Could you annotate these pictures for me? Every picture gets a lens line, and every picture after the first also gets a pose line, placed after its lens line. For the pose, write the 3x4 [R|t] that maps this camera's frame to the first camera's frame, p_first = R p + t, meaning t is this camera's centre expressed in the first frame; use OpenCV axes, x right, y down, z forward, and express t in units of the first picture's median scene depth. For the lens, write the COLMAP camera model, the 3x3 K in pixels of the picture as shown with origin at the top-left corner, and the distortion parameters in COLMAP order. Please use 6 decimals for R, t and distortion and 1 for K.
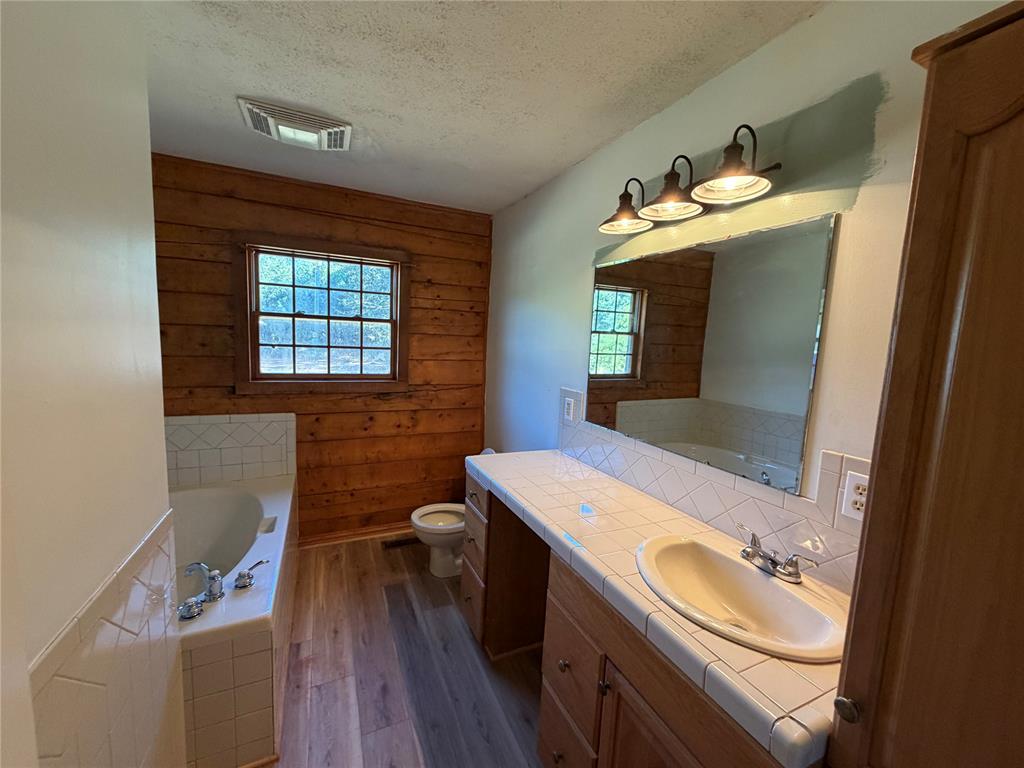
lens RADIAL K [[407.3, 0, 511.3], [0, 407.3, 382.7], [0, 0, 1]] dist [-0.003991, 0.000351]
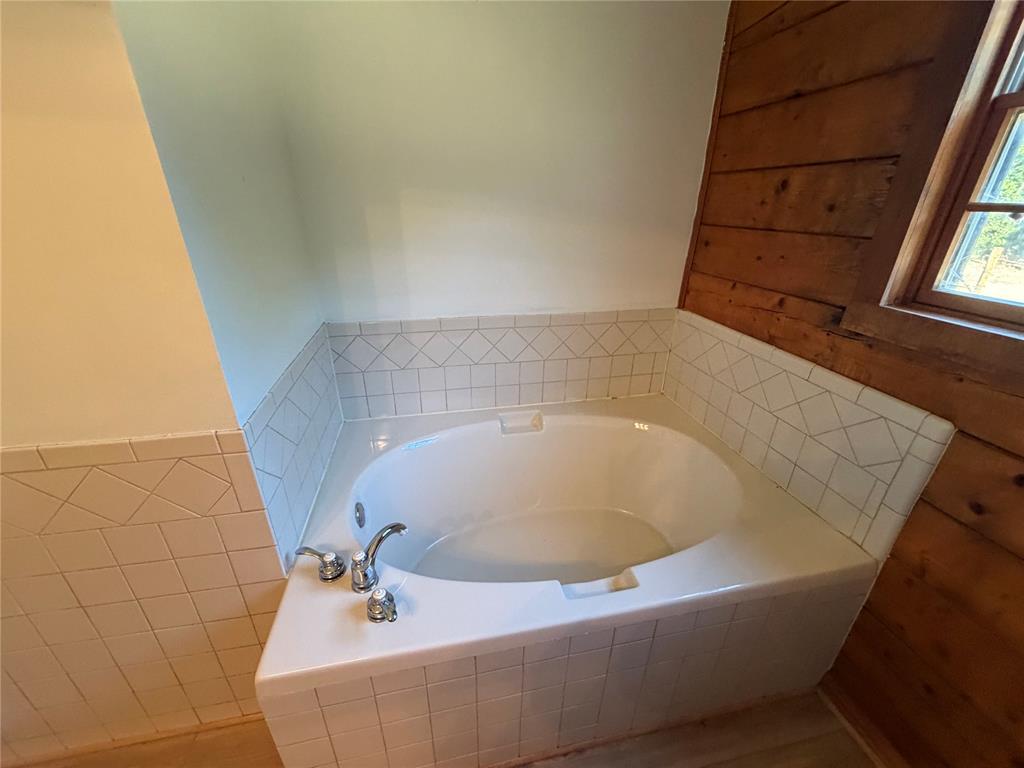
lens RADIAL K [[407.3, 0, 511.9], [0, 407.3, 385.1], [0, 0, 1]] dist [-0.003991, 0.000351]
pose [[-0.228092, 0.355597, -0.906380, -0.167569], [-0.132605, 0.910899, 0.390740, -0.039654], [0.964567, 0.209316, -0.160615, 0.739398]]
